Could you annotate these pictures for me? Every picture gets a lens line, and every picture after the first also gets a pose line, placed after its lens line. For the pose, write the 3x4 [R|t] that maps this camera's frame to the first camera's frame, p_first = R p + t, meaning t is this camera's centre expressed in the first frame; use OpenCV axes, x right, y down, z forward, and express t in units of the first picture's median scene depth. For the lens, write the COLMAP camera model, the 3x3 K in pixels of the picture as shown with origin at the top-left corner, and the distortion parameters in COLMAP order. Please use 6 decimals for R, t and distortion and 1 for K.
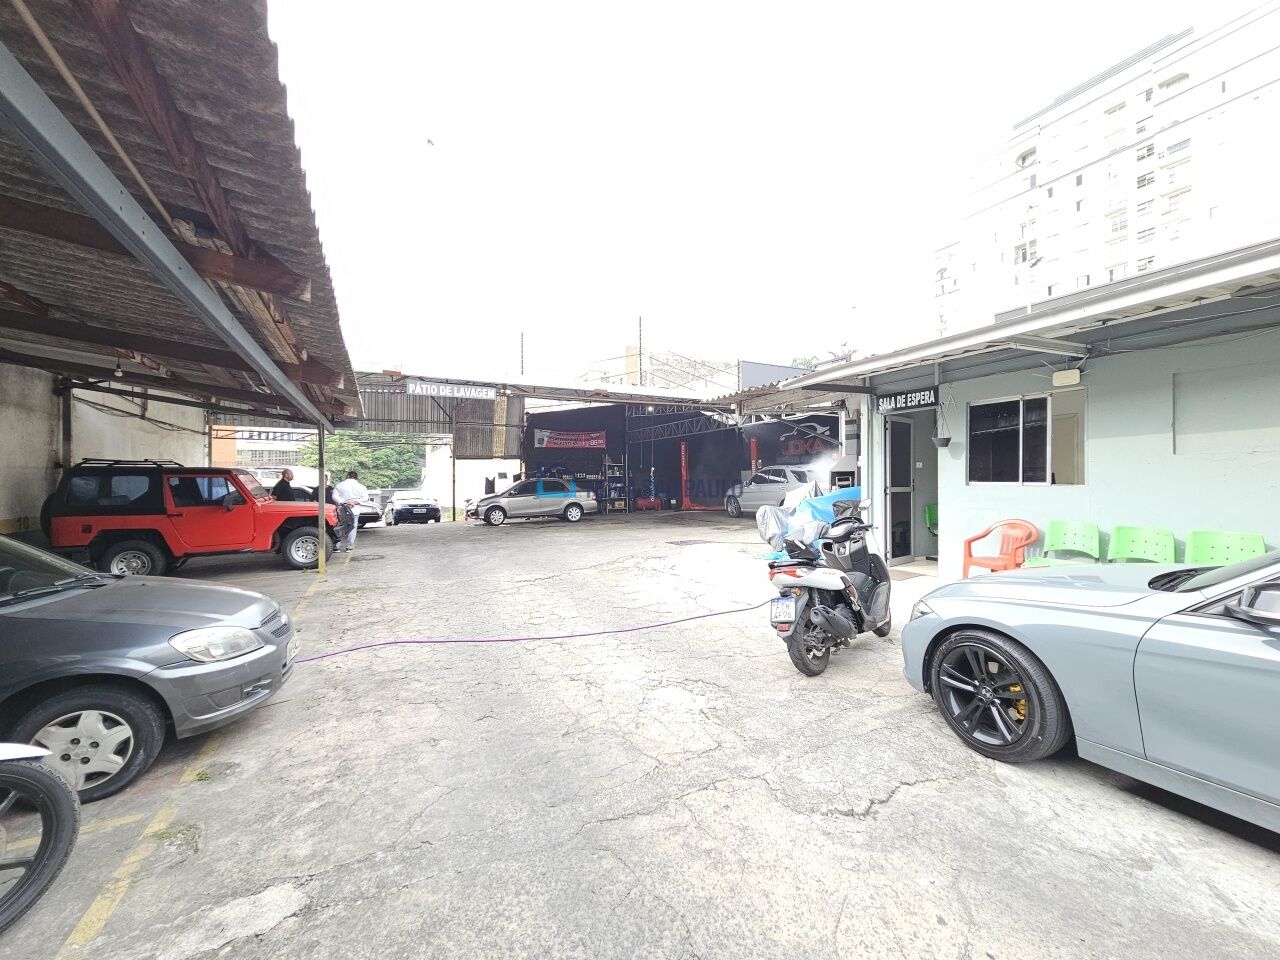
lens RADIAL K [[520.6, 0, 641.6], [0, 520.6, 483.3], [0, 0, 1]] dist [-0.003276, -0.000040]
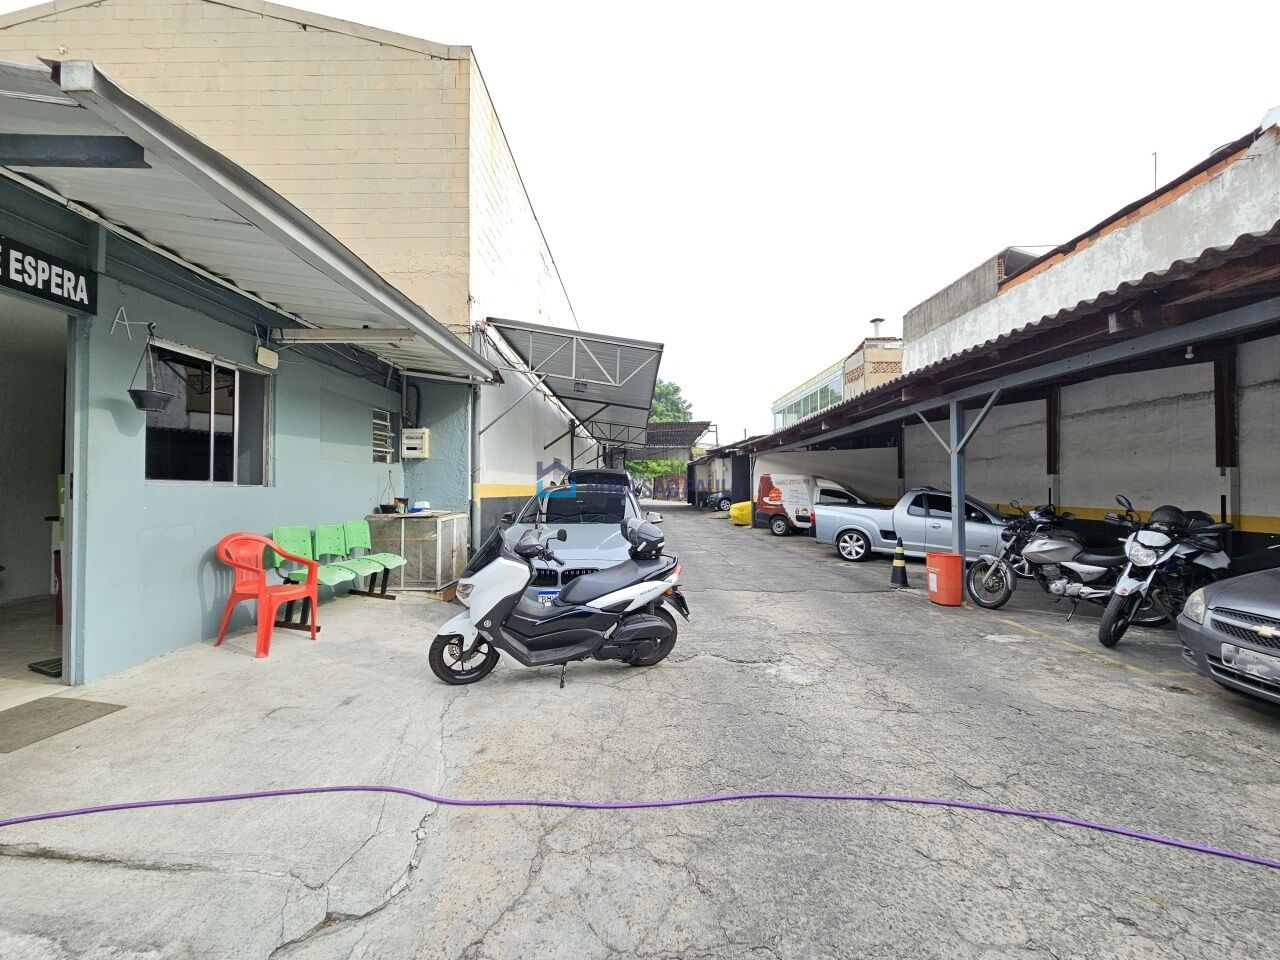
lens RADIAL K [[520.6, 0, 640.5], [0, 520.6, 481.7], [0, 0, 1]] dist [-0.003276, -0.000040]
pose [[-0.895204, 0.011446, 0.445509, -0.125628], [0.006793, 0.999904, -0.012040, 0.015284], [-0.445604, -0.007752, -0.895197, 1.937384]]
